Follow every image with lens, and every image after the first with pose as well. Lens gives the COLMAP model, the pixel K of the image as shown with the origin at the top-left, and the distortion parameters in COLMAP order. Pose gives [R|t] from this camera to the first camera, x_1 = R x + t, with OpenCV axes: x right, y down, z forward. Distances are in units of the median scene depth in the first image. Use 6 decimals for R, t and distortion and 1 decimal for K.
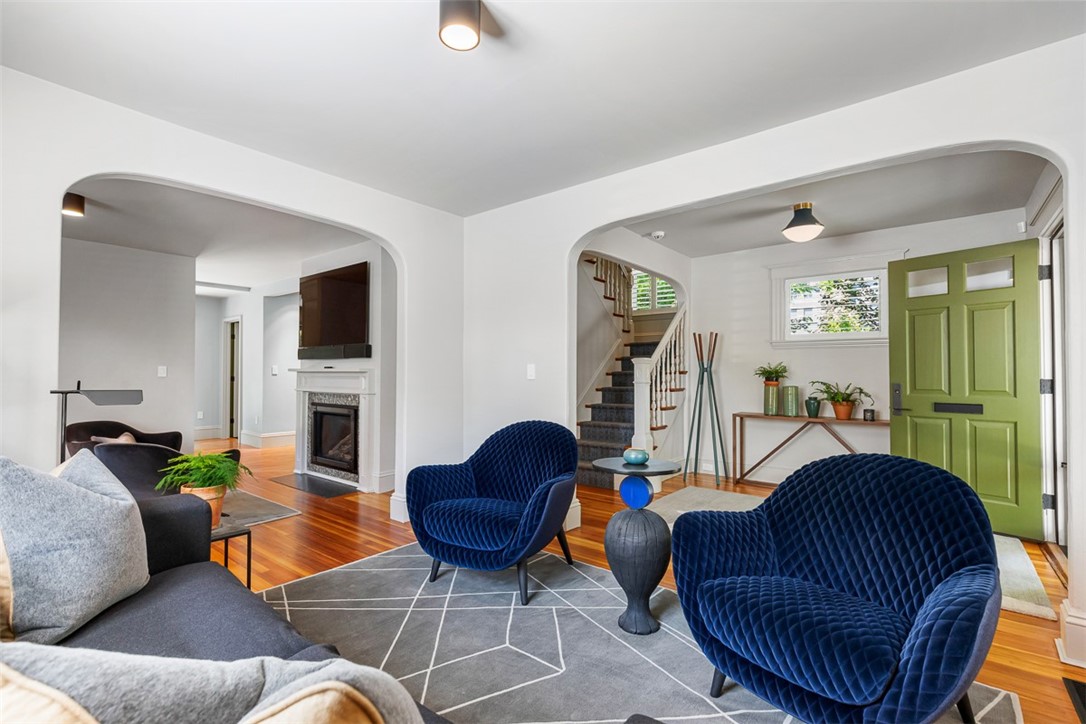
lens RADIAL K [[493.4, 0, 543.3], [0, 493.4, 376.1], [0, 0, 1]] dist [0.000393, 0.000062]
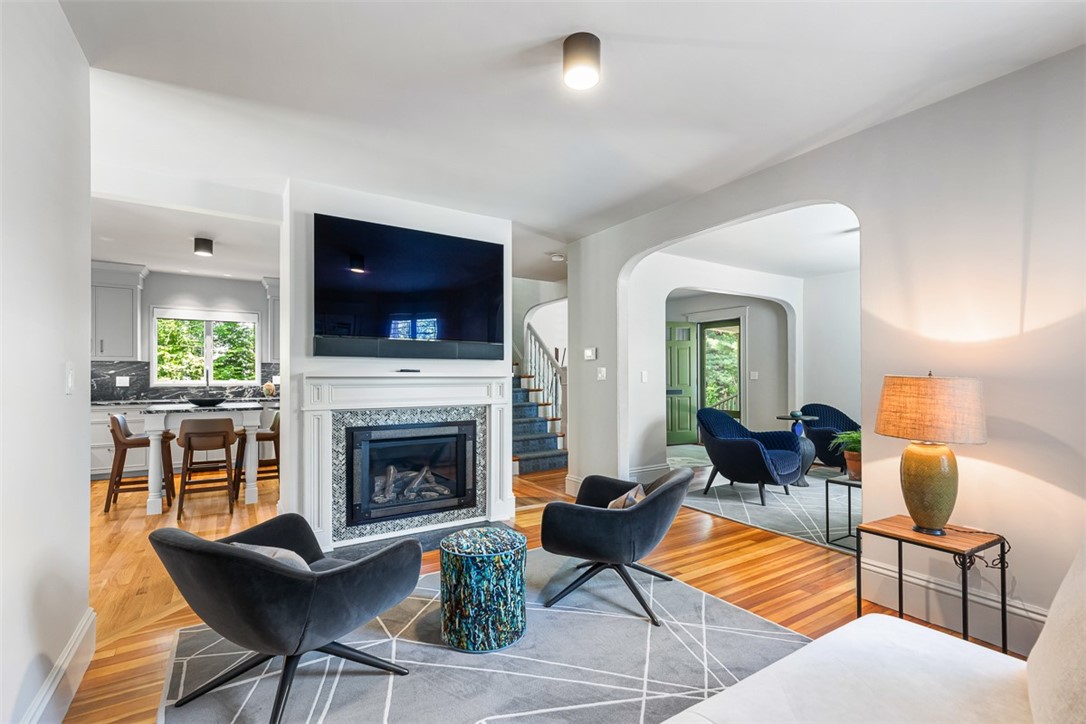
lens RADIAL K [[493.4, 0, 543.3], [0, 493.4, 376.1], [0, 0, 1]] dist [0.000393, 0.000062]
pose [[0.320201, -0.004557, 0.947339, -1.057117], [0.003641, 0.999987, 0.003579, -0.012271], [-0.947343, 0.002303, 0.320214, 0.625245]]
